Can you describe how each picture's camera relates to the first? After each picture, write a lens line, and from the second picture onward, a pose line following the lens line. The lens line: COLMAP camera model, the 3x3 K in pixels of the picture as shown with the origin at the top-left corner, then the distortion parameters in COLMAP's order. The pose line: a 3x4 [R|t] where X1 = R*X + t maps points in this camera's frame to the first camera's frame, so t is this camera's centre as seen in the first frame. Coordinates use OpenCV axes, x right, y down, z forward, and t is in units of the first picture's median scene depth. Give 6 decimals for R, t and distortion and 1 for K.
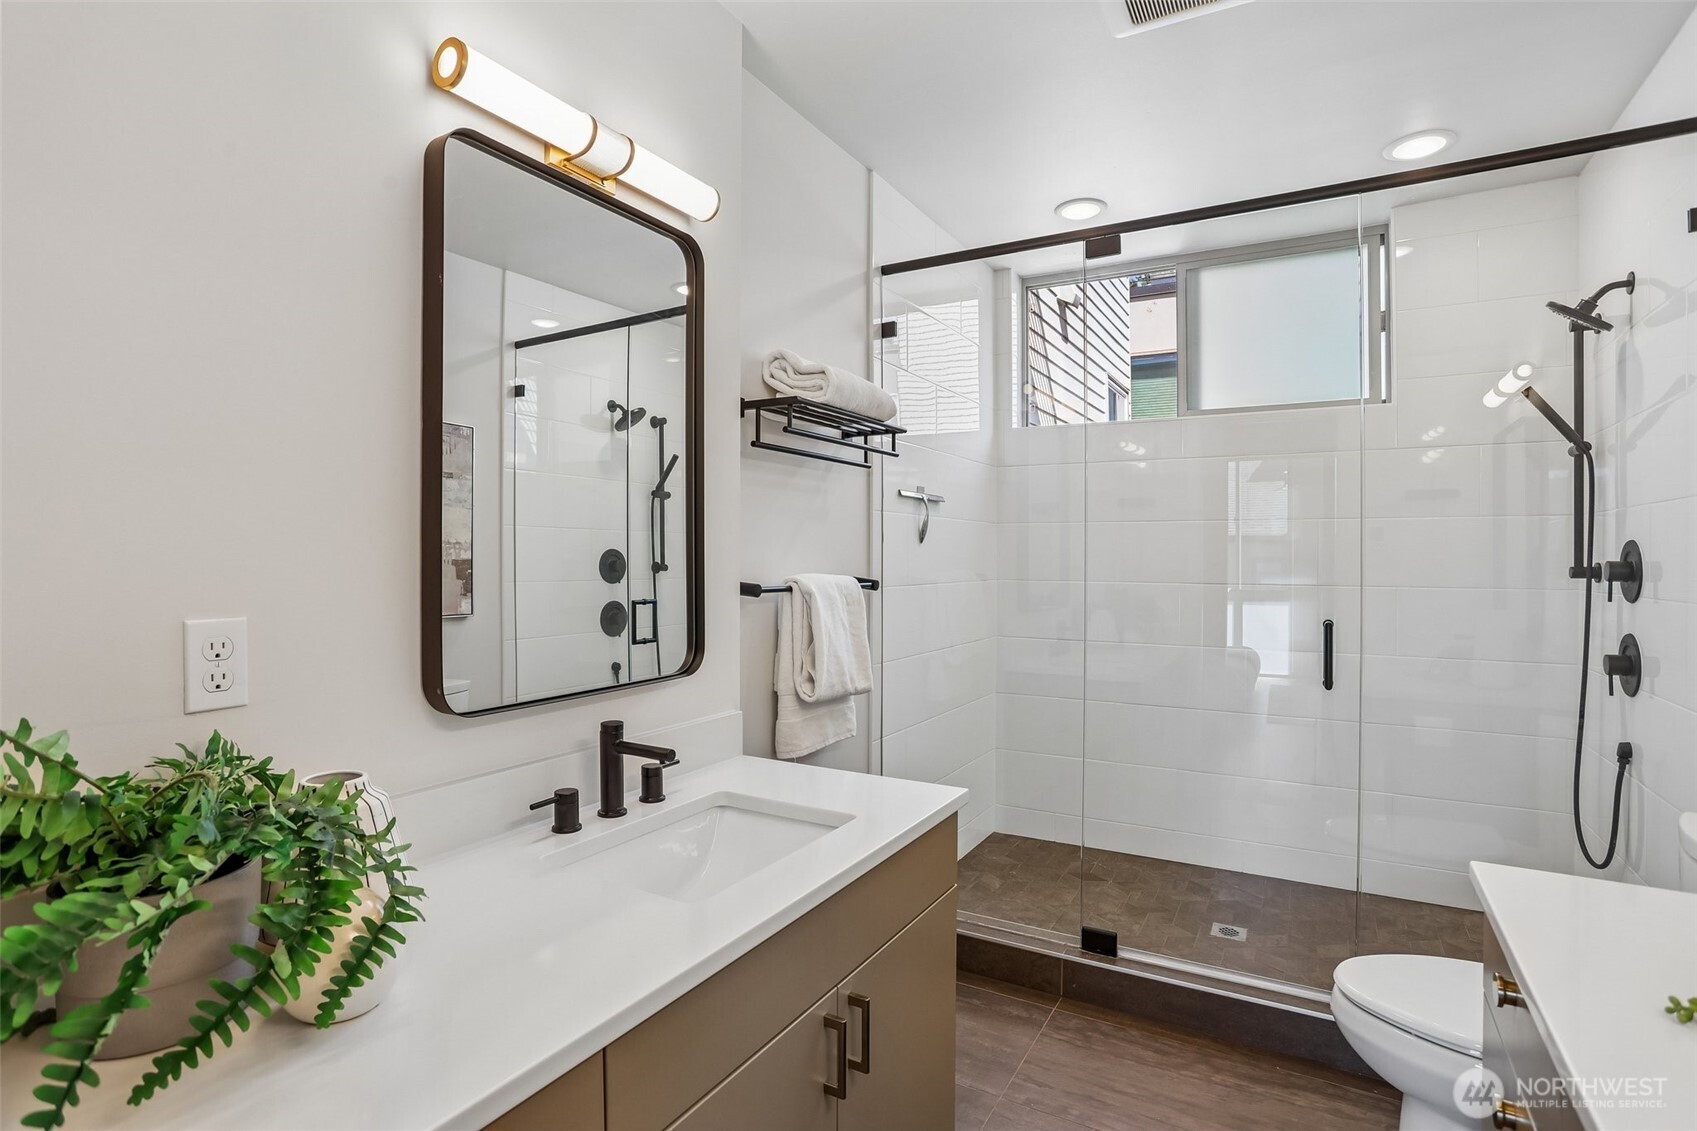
lens RADIAL K [[833.4, 0, 852.5], [0, 833.4, 557.4], [0, 0, 1]] dist [-0.069079, 0.038261]
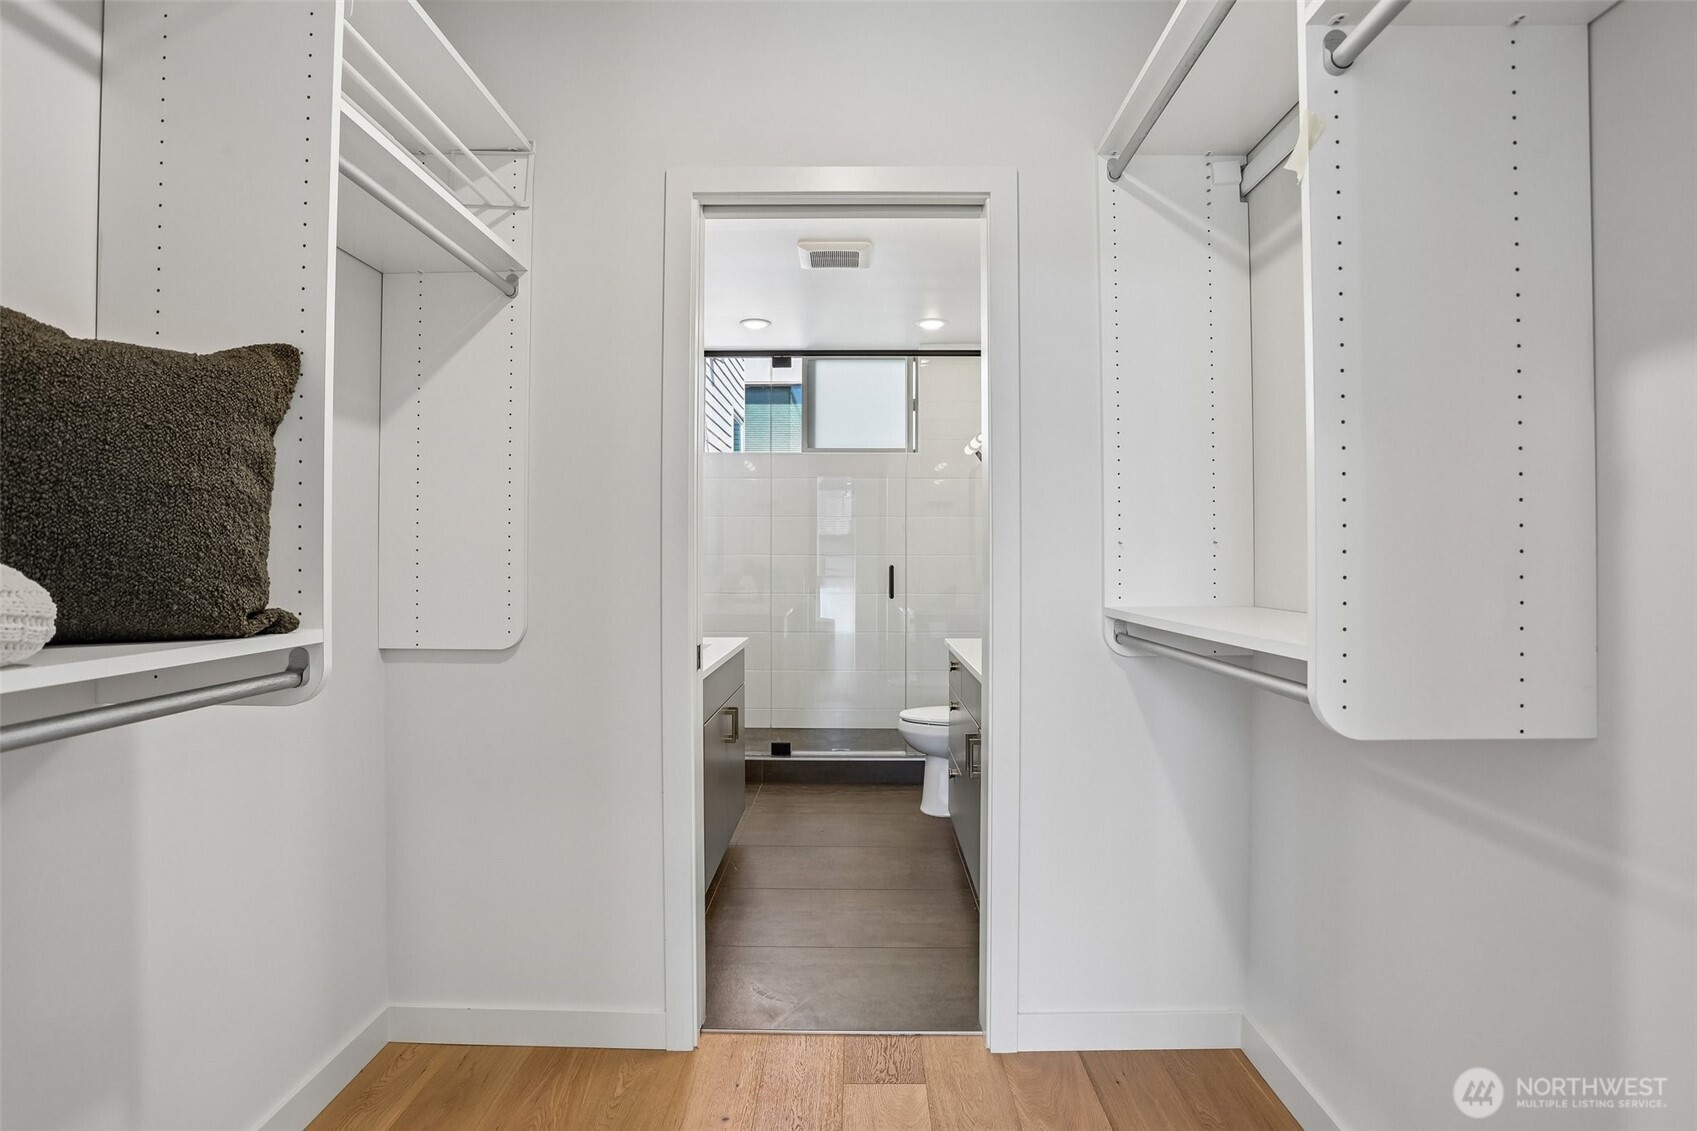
lens RADIAL K [[822.2, 0, 846.8], [0, 822.2, 555.9], [0, 0, 1]] dist [-0.071931, 0.029031]
pose [[0.878251, -0.000672, 0.478200, -0.426248], [0.002073, 0.999995, -0.002402, 0.051576], [-0.478196, 0.003101, 0.878248, -0.641773]]
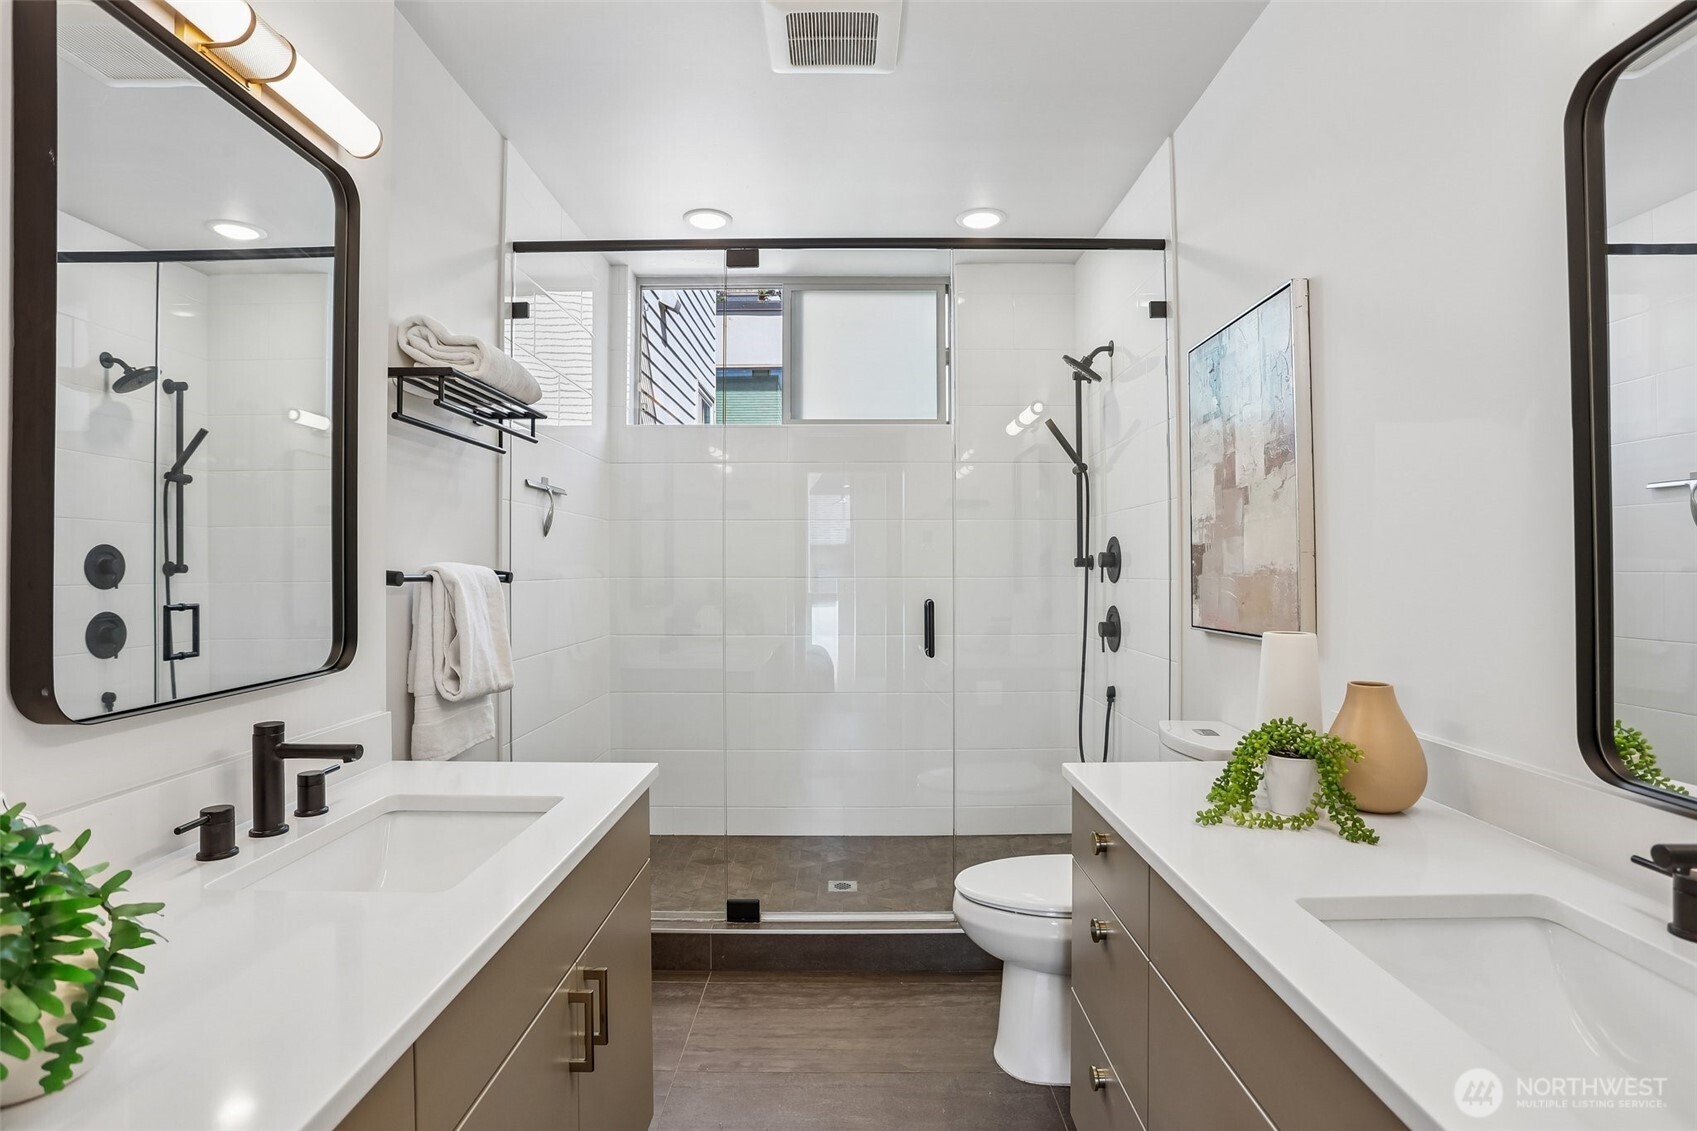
lens RADIAL K [[850.5, 0, 849.2], [0, 850.5, 554.8], [0, 0, 1]] dist [-0.067069, 0.041258]
pose [[0.872497, 0.001800, 0.488616, -0.110442], [0.005458, 0.999895, -0.013428, 0.024124], [-0.488589, 0.014383, 0.872396, -0.022126]]
